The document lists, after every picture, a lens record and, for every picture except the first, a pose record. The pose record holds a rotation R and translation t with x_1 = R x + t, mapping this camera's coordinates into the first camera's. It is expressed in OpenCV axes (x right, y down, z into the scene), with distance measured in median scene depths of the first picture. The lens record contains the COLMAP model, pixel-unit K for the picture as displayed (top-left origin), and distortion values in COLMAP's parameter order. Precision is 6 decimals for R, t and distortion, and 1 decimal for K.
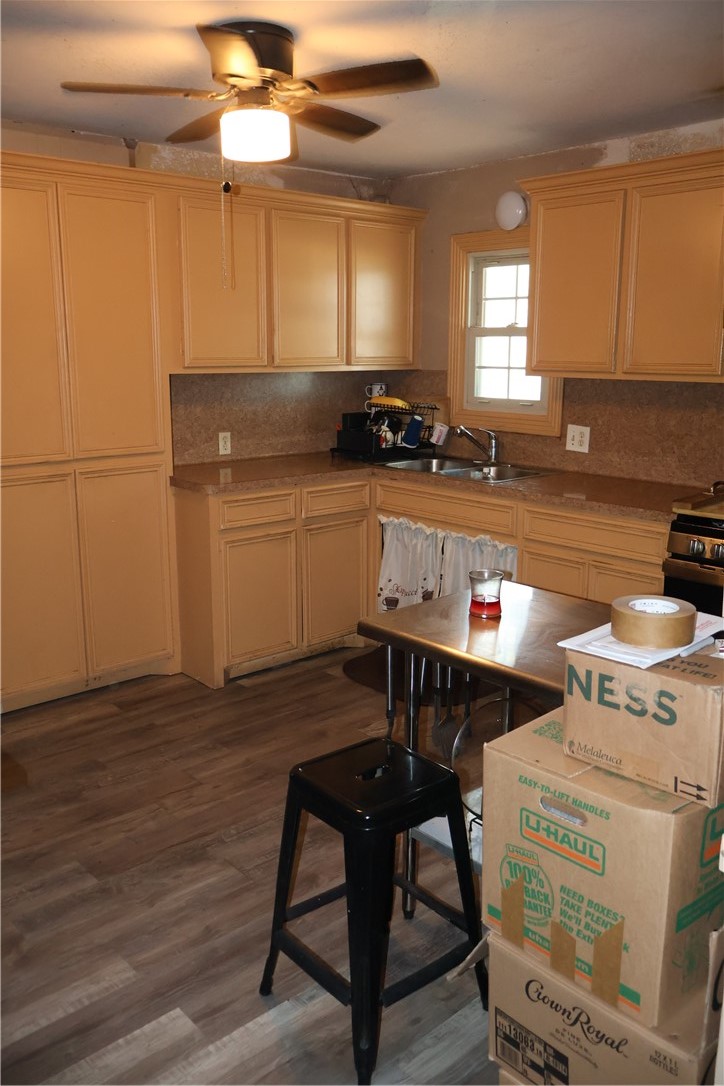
lens RADIAL K [[908.6, 0, 361.6], [0, 908.6, 542.0], [0, 0, 1]] dist [-0.003510, 0.008960]
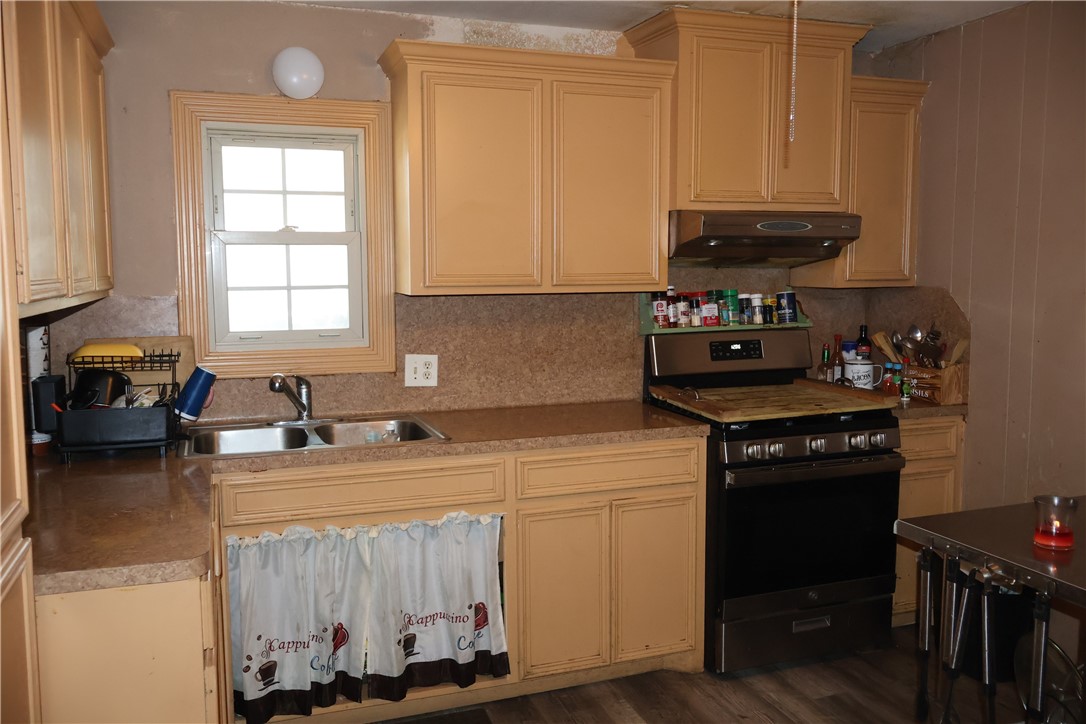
lens RADIAL K [[908.6, 0, 543.1], [0, 908.6, 361.3], [0, 0, 1]] dist [-0.003510, 0.008960]
pose [[0.372450, -0.101335, 0.922503, -0.464425], [0.203954, 0.978657, 0.025159, -0.121151], [-0.905364, 0.178778, 0.385168, 0.599131]]
